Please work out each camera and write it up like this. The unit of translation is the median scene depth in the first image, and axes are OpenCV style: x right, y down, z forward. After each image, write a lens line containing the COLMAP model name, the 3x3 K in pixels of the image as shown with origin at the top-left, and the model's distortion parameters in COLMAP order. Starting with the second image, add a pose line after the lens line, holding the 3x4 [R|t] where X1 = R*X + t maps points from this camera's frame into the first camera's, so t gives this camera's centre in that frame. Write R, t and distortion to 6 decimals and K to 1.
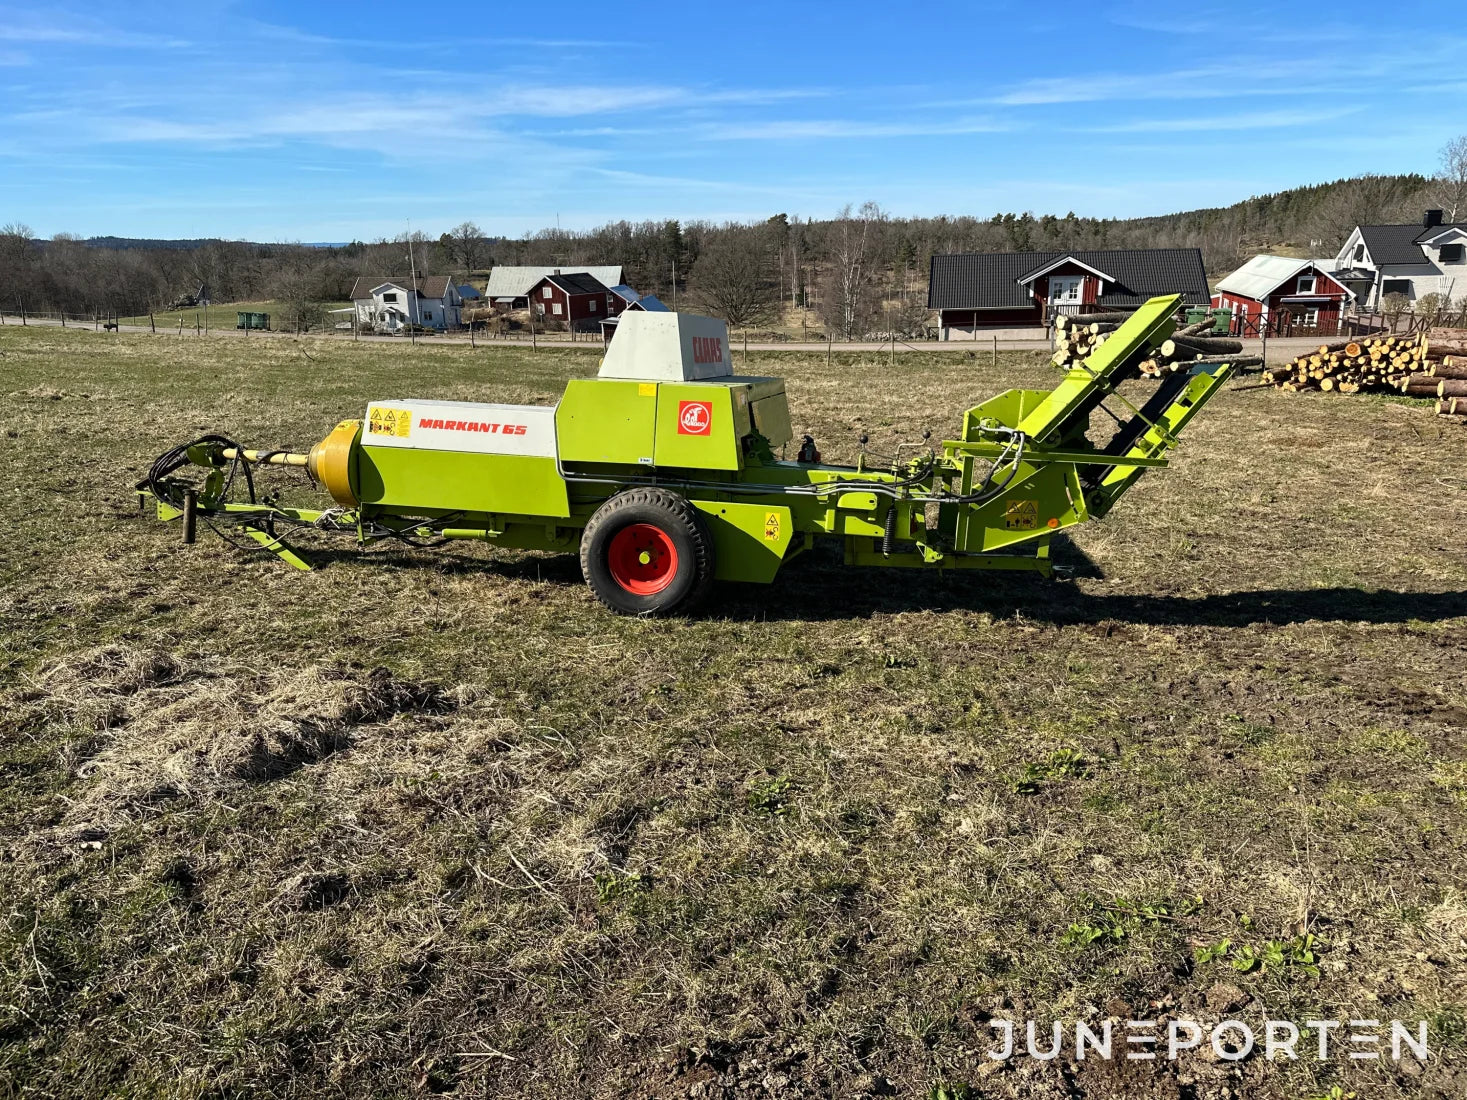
lens RADIAL K [[1030.4, 0, 738.9], [0, 1030.4, 553.9], [0, 0, 1]] dist [0.078647, -0.090710]
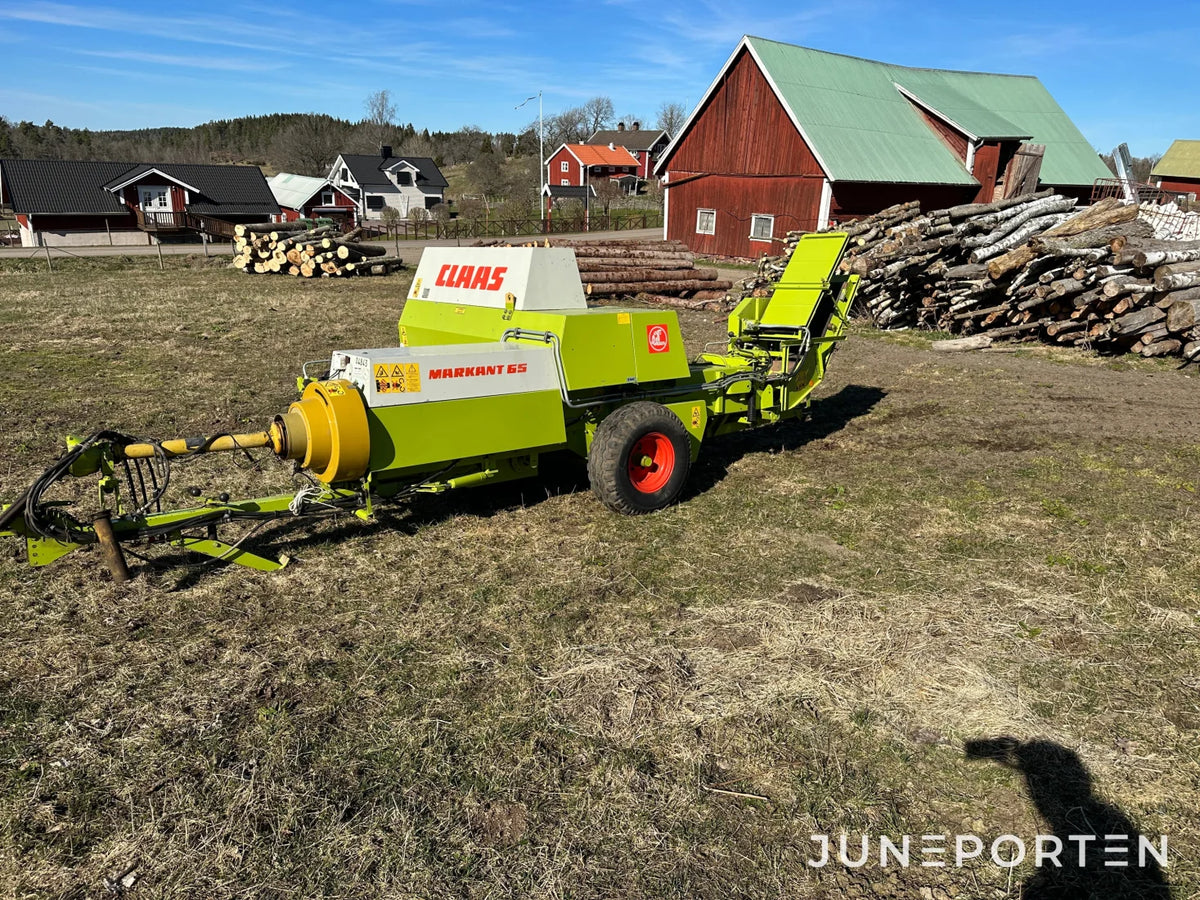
lens RADIAL K [[850.3, 0, 601.1], [0, 850.3, 447.1], [0, 0, 1]] dist [0.050859, -0.063606]
pose [[0.652124, -0.193390, 0.733031, -0.177923], [0.166285, 0.979858, 0.110577, -0.027270], [-0.739651, 0.049782, 0.671147, 0.081544]]
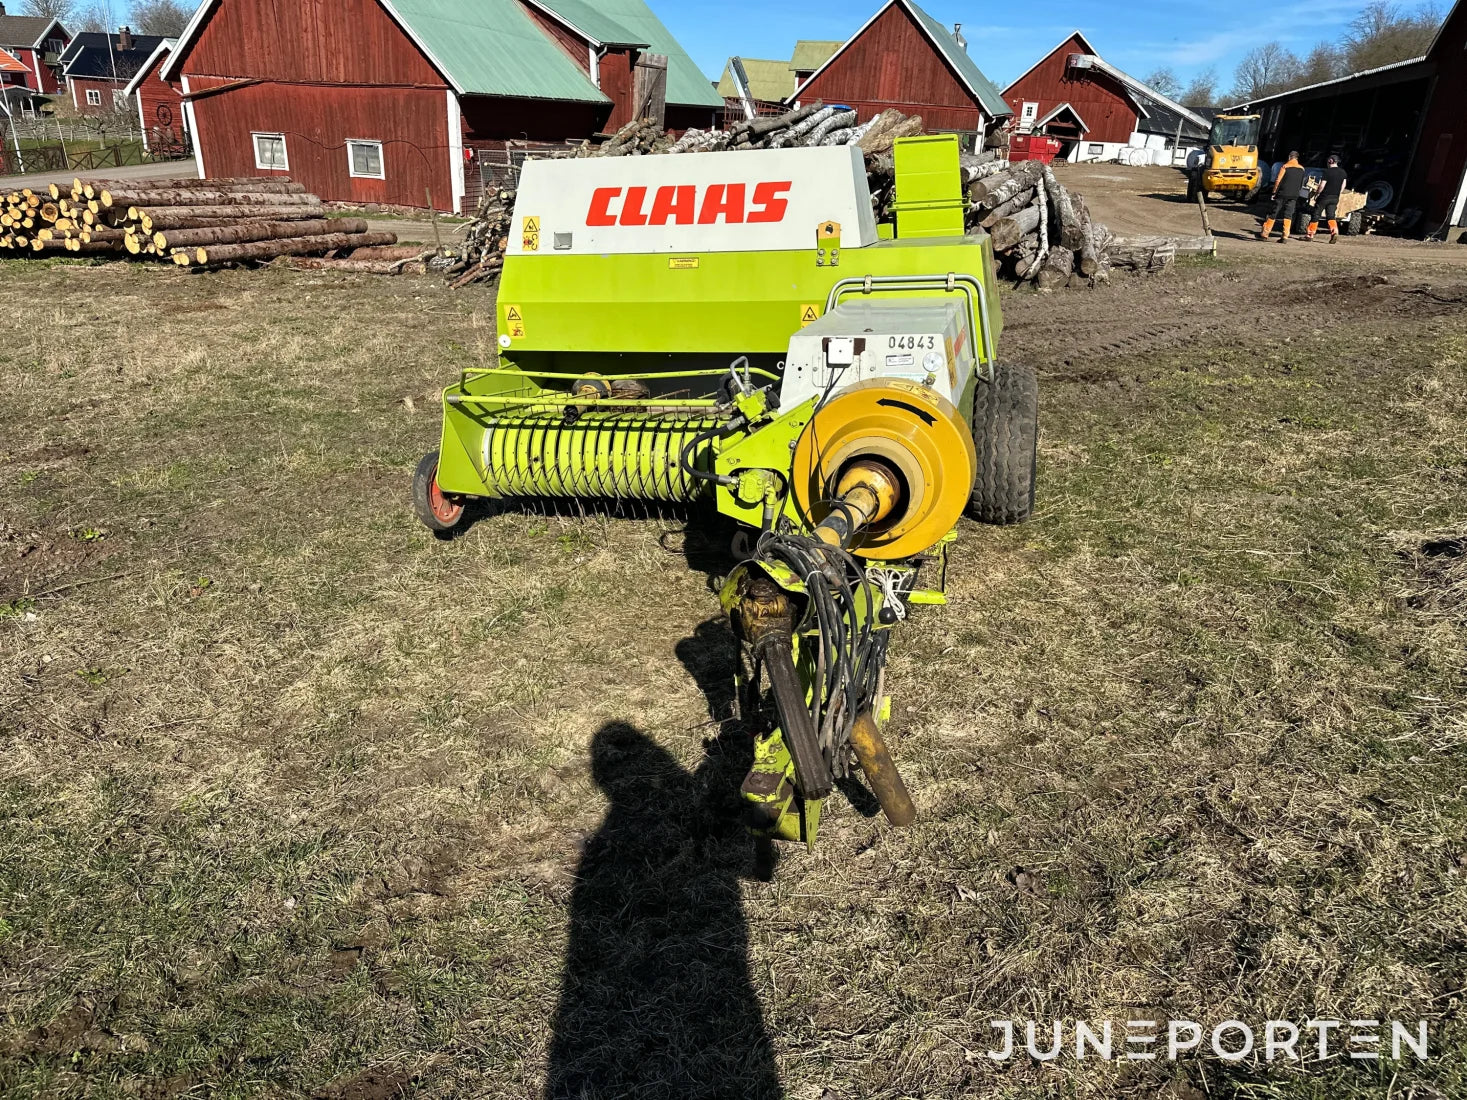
lens RADIAL K [[1045.8, 0, 733.0], [0, 1045.8, 543.5], [0, 0, 1]] dist [0.048046, -0.049089]
pose [[0.080638, -0.349813, 0.933342, -0.201700], [0.237227, 0.916220, 0.322900, -0.055508], [-0.968102, 0.195376, 0.156868, 0.236270]]
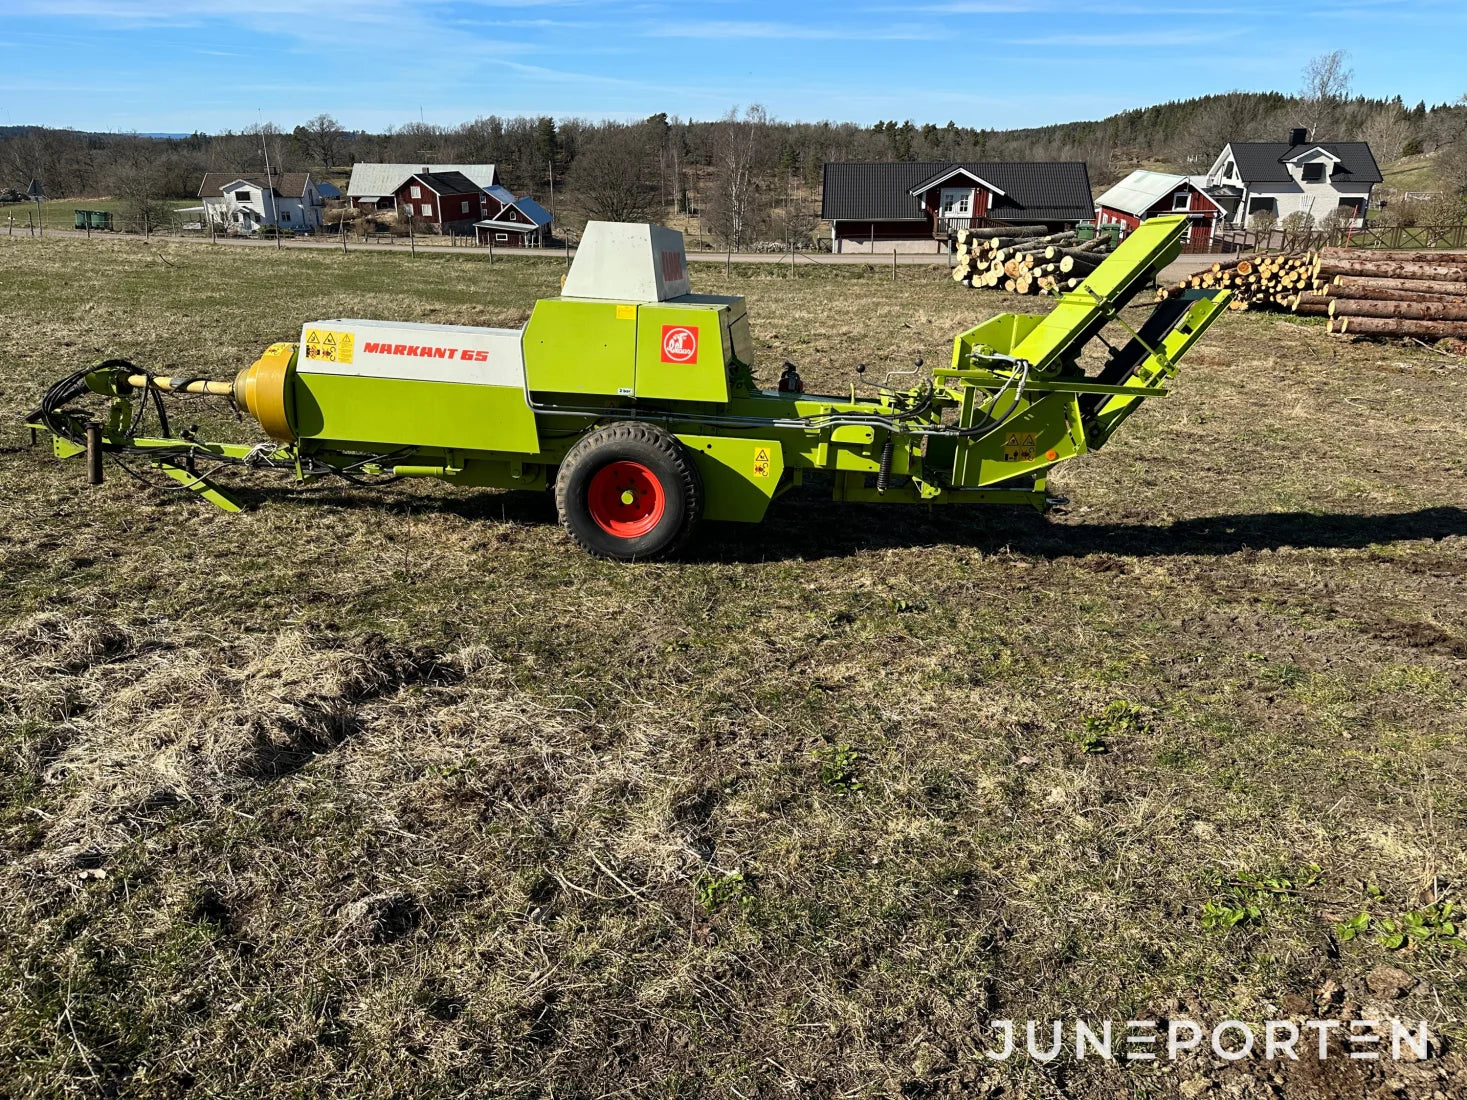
lens RADIAL K [[1030.4, 0, 738.9], [0, 1030.4, 553.9], [0, 0, 1]] dist [0.078647, -0.090710]
pose [[0.993578, -0.018982, 0.111550, -0.020329], [0.009712, 0.996497, 0.083066, -0.004532], [-0.112736, -0.081449, 0.990281, 0.013833]]
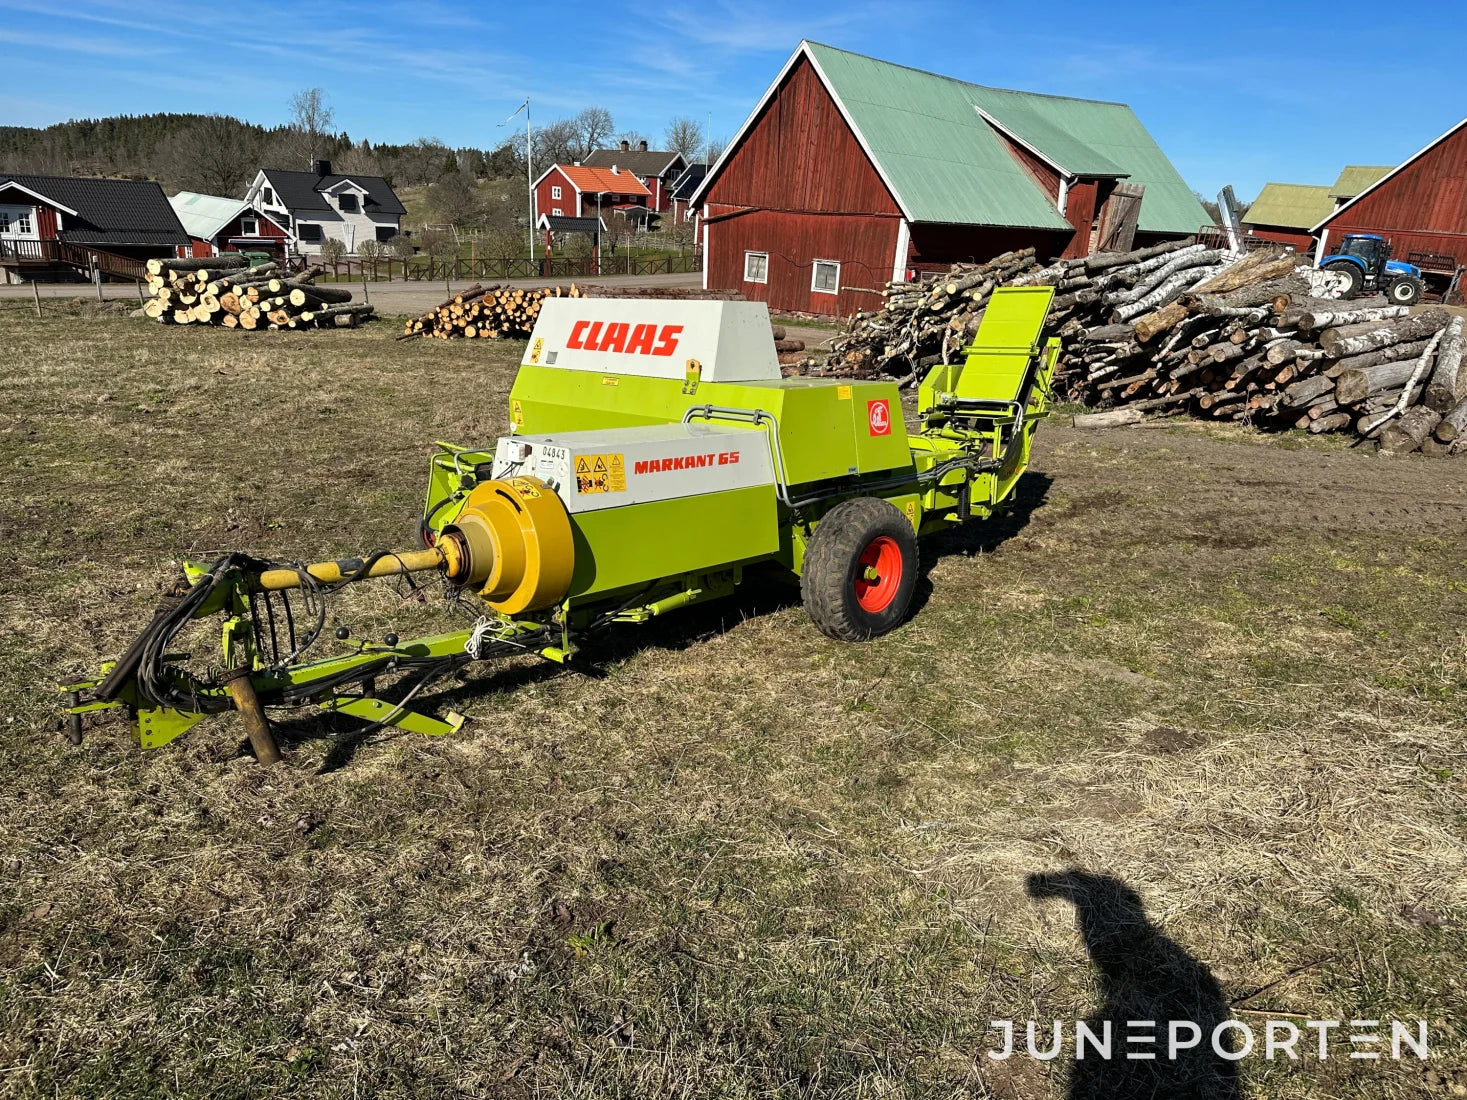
lens RADIAL K [[1039.3, 0, 740.9], [0, 1039.3, 552.6], [0, 0, 1]] dist [0.050272, -0.061186]
pose [[0.540933, -0.212970, 0.813655, -0.196023], [0.166822, 0.975358, 0.144388, -0.036240], [-0.824355, 0.057631, 0.563131, 0.119964]]
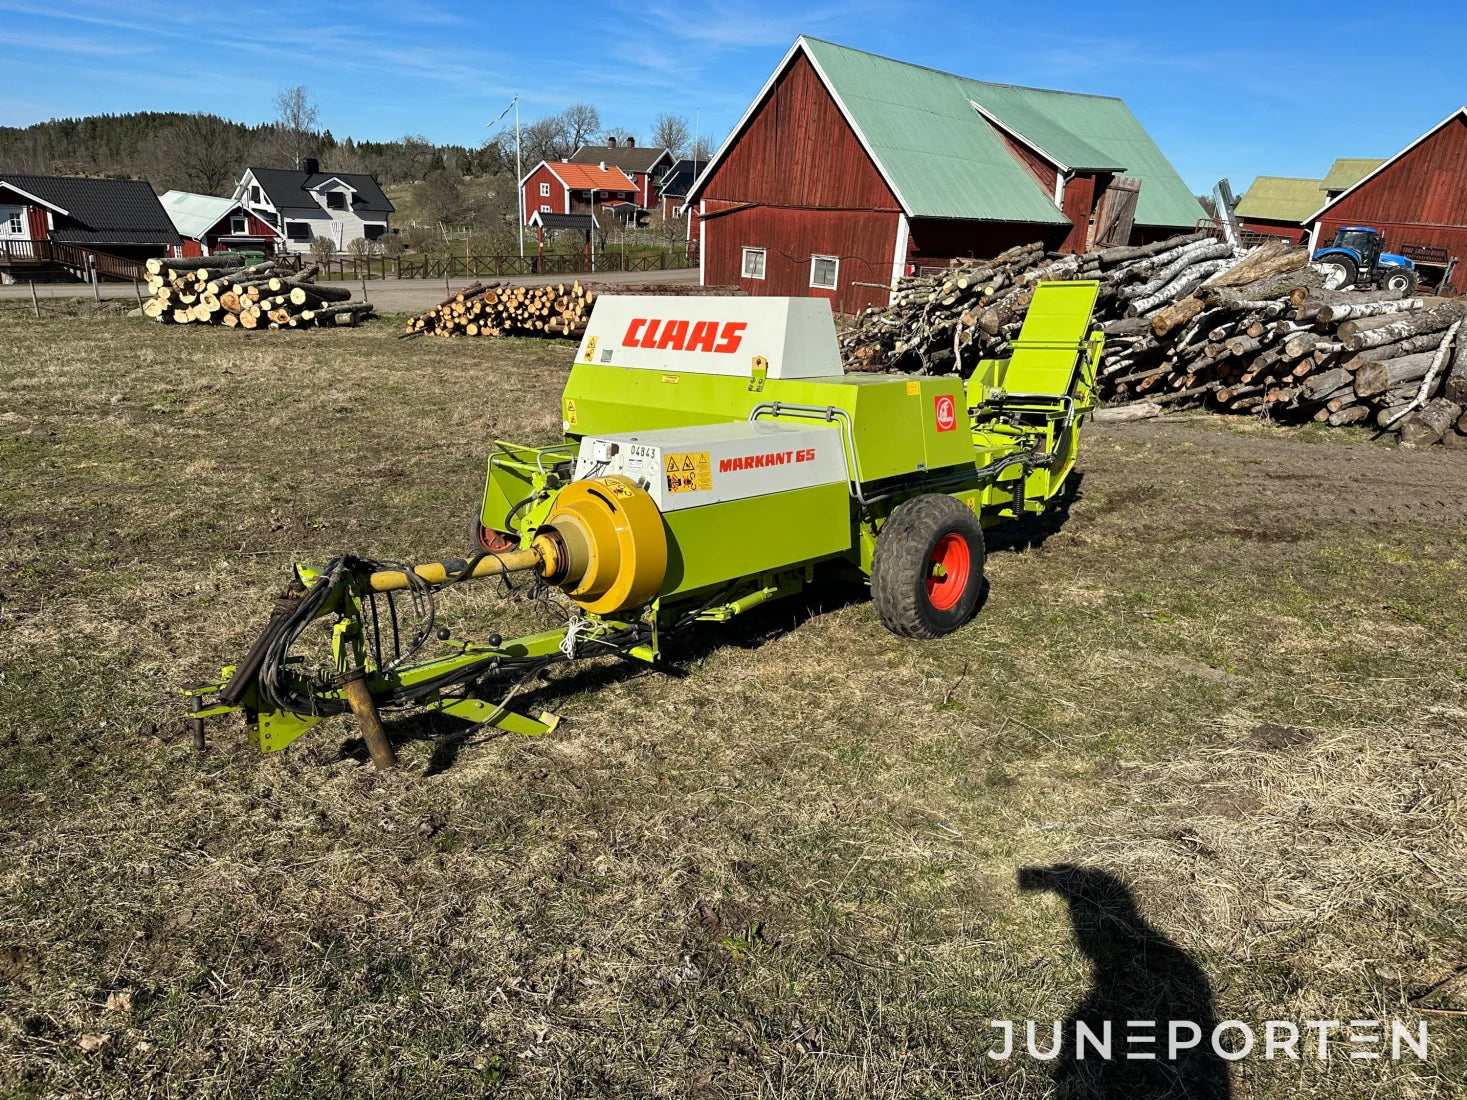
lens RADIAL K [[1041.4, 0, 730.0], [0, 1041.4, 547.1], [0, 0, 1]] dist [0.048327, -0.057116]
pose [[0.536727, -0.215162, 0.815861, -0.203991], [0.172803, 0.974475, 0.143311, -0.039128], [-0.825871, 0.064065, 0.560208, 0.133244]]
